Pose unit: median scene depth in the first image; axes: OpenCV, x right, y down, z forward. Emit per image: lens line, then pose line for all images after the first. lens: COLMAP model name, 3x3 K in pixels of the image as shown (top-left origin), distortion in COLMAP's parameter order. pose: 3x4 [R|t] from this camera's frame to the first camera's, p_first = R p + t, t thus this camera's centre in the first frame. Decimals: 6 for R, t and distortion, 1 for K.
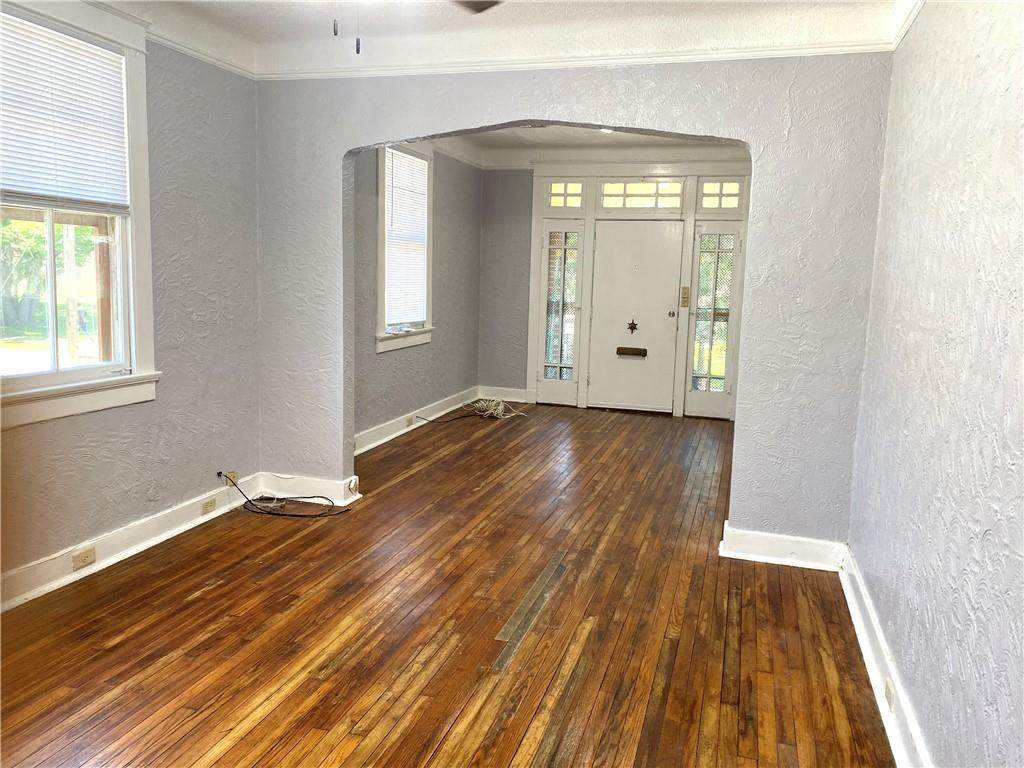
lens RADIAL K [[756.2, 0, 515.5], [0, 756.2, 370.4], [0, 0, 1]] dist [0.046799, -0.039042]
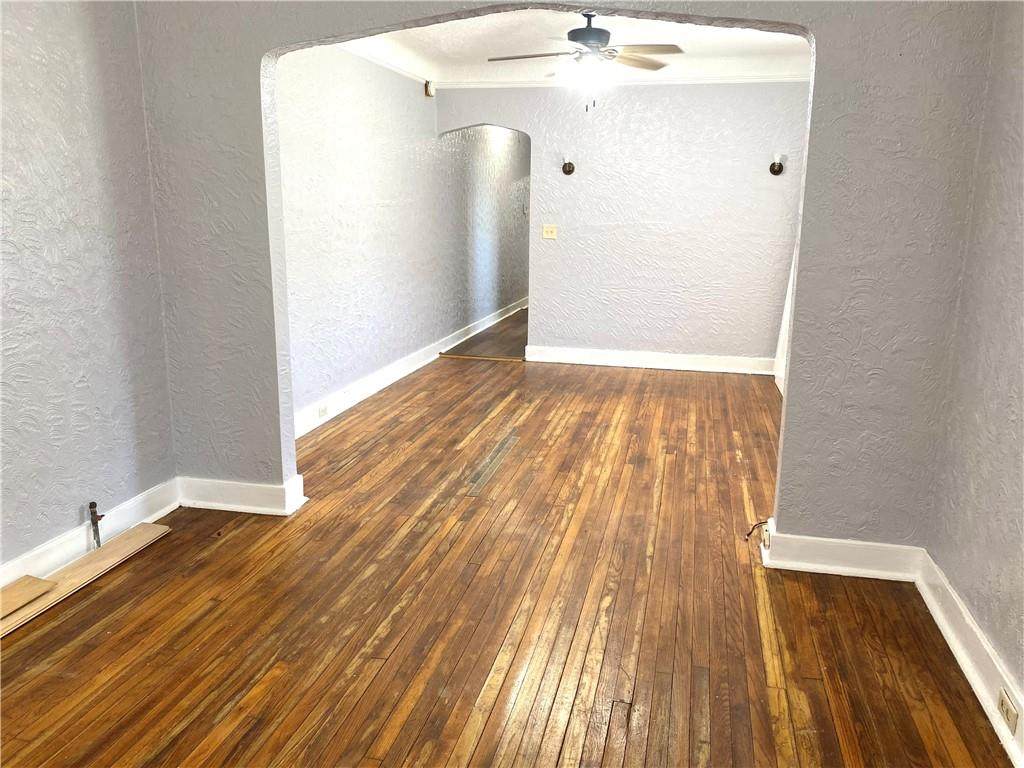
lens RADIAL K [[756.2, 0, 515.5], [0, 756.2, 370.4], [0, 0, 1]] dist [0.046799, -0.039042]
pose [[-0.997169, -0.022098, -0.071866, 0.089552], [-0.044858, 0.941932, 0.332793, -0.282921], [0.060339, 0.335075, -0.940257, 2.144768]]
